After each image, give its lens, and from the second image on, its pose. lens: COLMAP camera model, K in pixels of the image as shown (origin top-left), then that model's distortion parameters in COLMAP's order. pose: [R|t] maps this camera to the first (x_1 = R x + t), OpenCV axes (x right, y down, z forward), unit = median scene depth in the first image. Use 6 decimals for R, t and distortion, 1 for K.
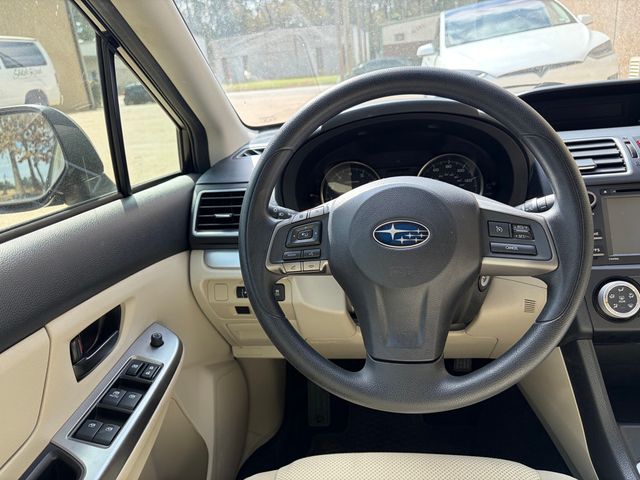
lens RADIAL K [[483.3, 0, 313.4], [0, 483.3, 235.3], [0, 0, 1]] dist [0.041815, -0.050935]
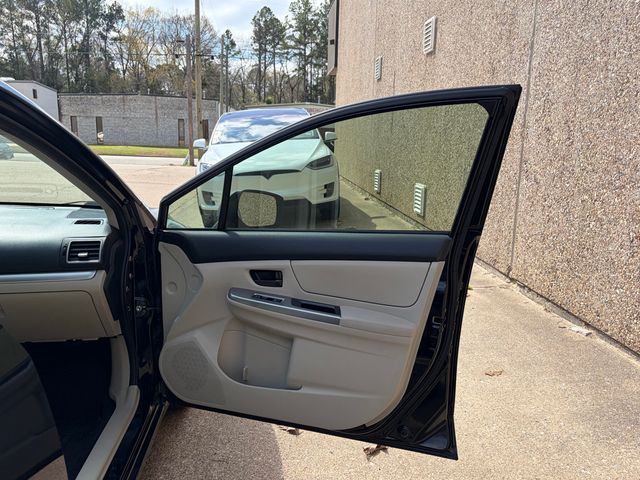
lens RADIAL K [[527.5, 0, 319.4], [0, 527.5, 233.6], [0, 0, 1]] dist [0.028489, -0.007316]
pose [[0.967306, 0.076715, 0.241730, 1.888955], [-0.036055, 0.985069, -0.168343, 0.136237], [-0.251036, 0.154124, 0.955629, -1.650274]]
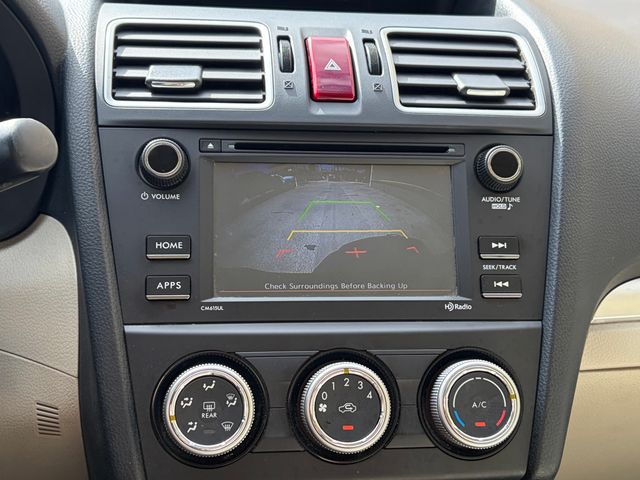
lens RADIAL K [[968.8, 0, 334.3], [0, 968.8, 224.4], [0, 0, 1]] dist [0.126668, 0.000000]
pose [[0.950944, 0.057135, 0.304041, 0.400124], [-0.045810, 0.997969, -0.044258, 0.007801], [-0.305952, 0.028159, 0.951630, 0.165105]]
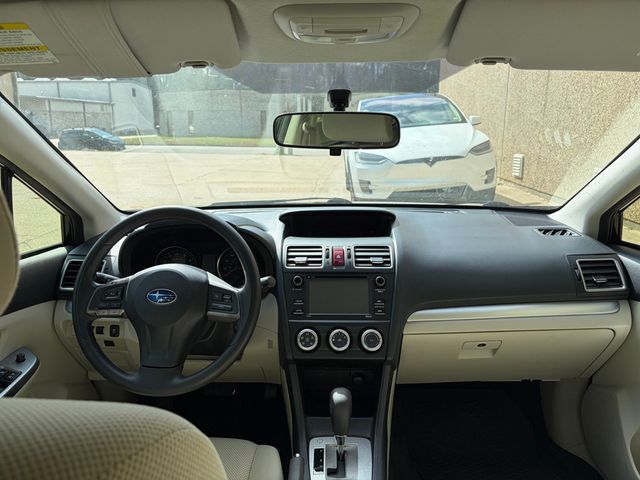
lens RADIAL K [[483.3, 0, 317.7], [0, 483.3, 237.4], [0, 0, 1]] dist [0.041815, -0.050935]
pose [[0.989171, 0.065404, 0.131393, 0.349870], [-0.050048, 0.991876, -0.116951, -0.026402], [-0.137974, 0.109108, 0.984408, -0.634294]]
